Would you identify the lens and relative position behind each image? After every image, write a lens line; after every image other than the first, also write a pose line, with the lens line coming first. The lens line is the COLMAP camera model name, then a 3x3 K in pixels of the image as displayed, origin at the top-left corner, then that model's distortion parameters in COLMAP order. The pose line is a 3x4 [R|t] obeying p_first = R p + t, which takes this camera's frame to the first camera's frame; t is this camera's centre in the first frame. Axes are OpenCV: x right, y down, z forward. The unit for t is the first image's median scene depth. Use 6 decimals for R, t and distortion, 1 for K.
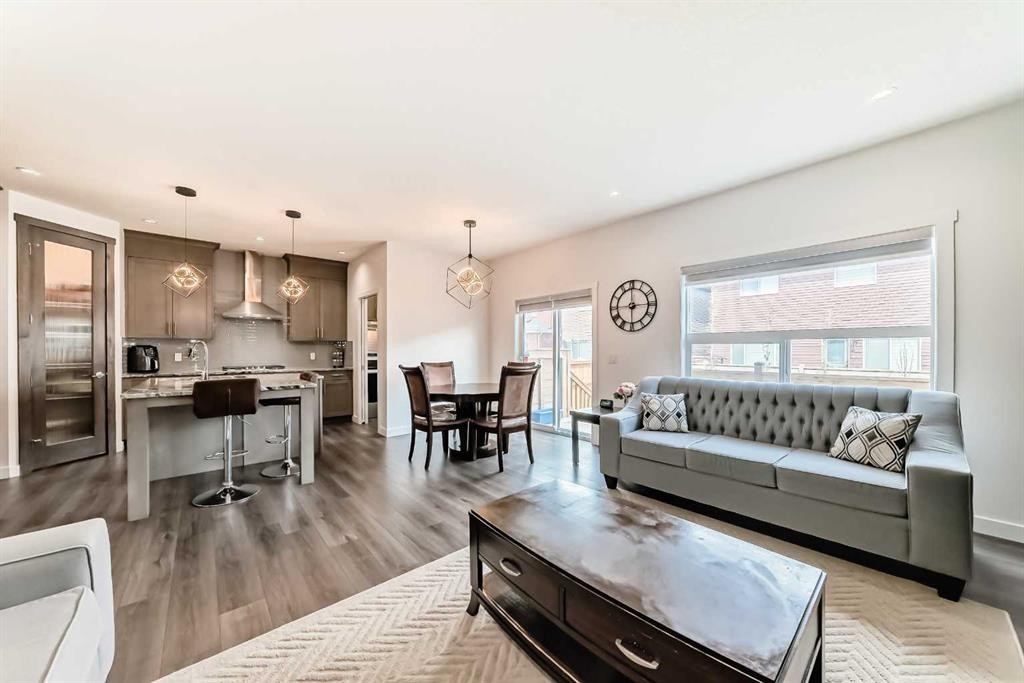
lens RADIAL K [[361.3, 0, 512.6], [0, 361.3, 346.1], [0, 0, 1]] dist [-0.006651, 0.000564]
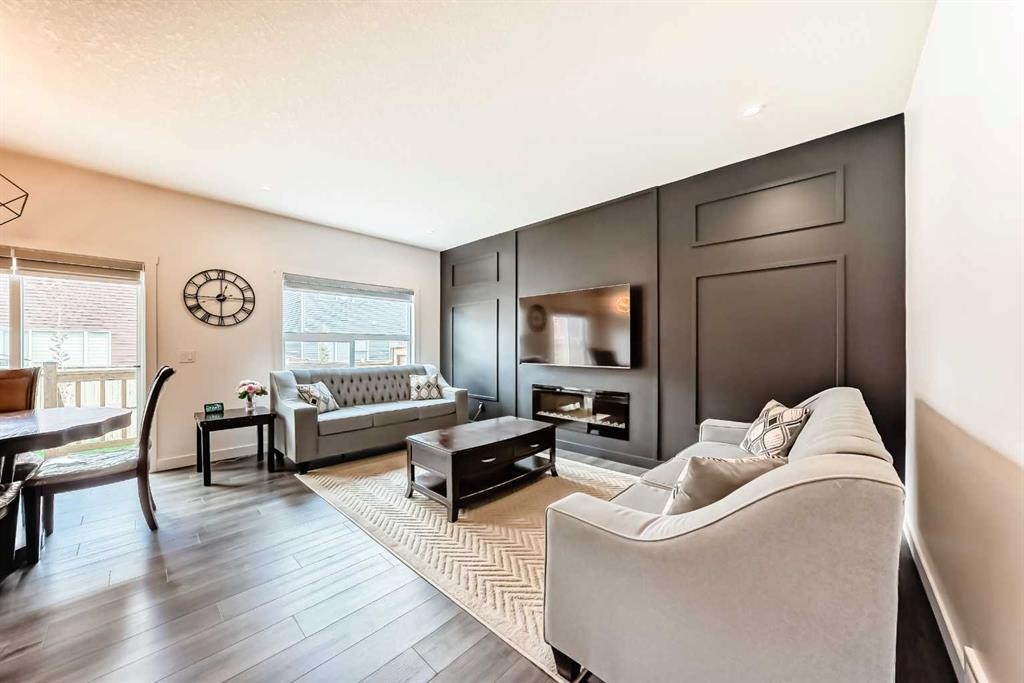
lens RADIAL K [[361.3, 0, 512.6], [0, 361.3, 346.1], [0, 0, 1]] dist [-0.006651, 0.000564]
pose [[-0.084402, 0.003655, 0.996425, -0.621306], [-0.009957, 0.999940, -0.004512, 0.006247], [-0.996382, -0.010302, -0.084361, 0.336368]]
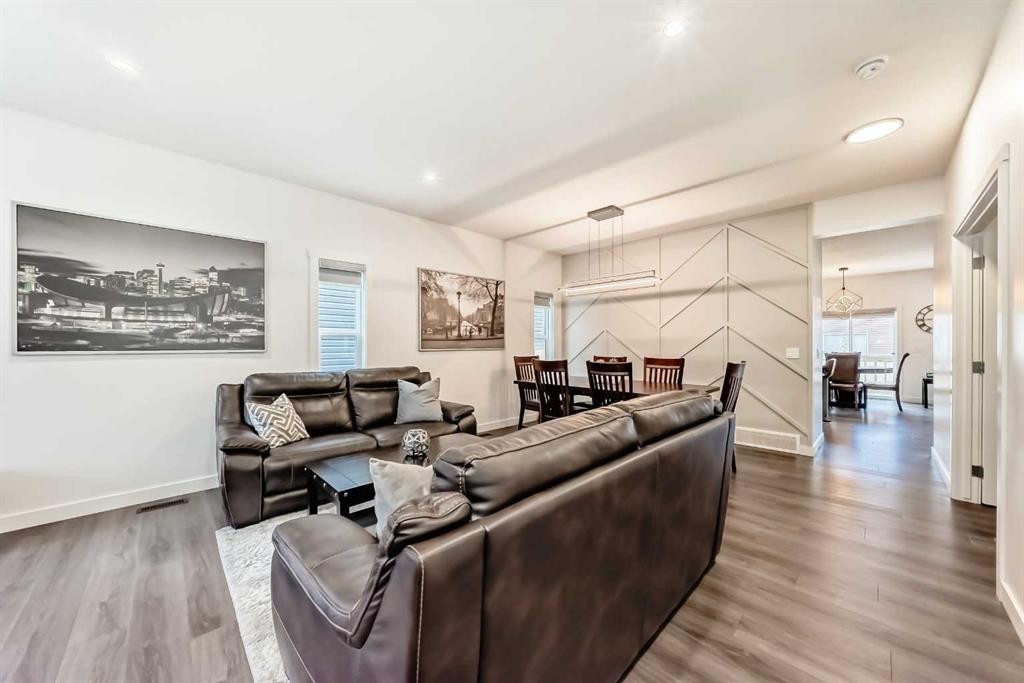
lens RADIAL K [[361.3, 0, 512.6], [0, 361.3, 346.1], [0, 0, 1]] dist [-0.006651, 0.000564]
pose [[0.998834, 0.002249, 0.048225, -1.760687], [-0.002836, 0.999923, 0.012116, 0.003943], [-0.048194, -0.012238, 0.998763, -0.613887]]
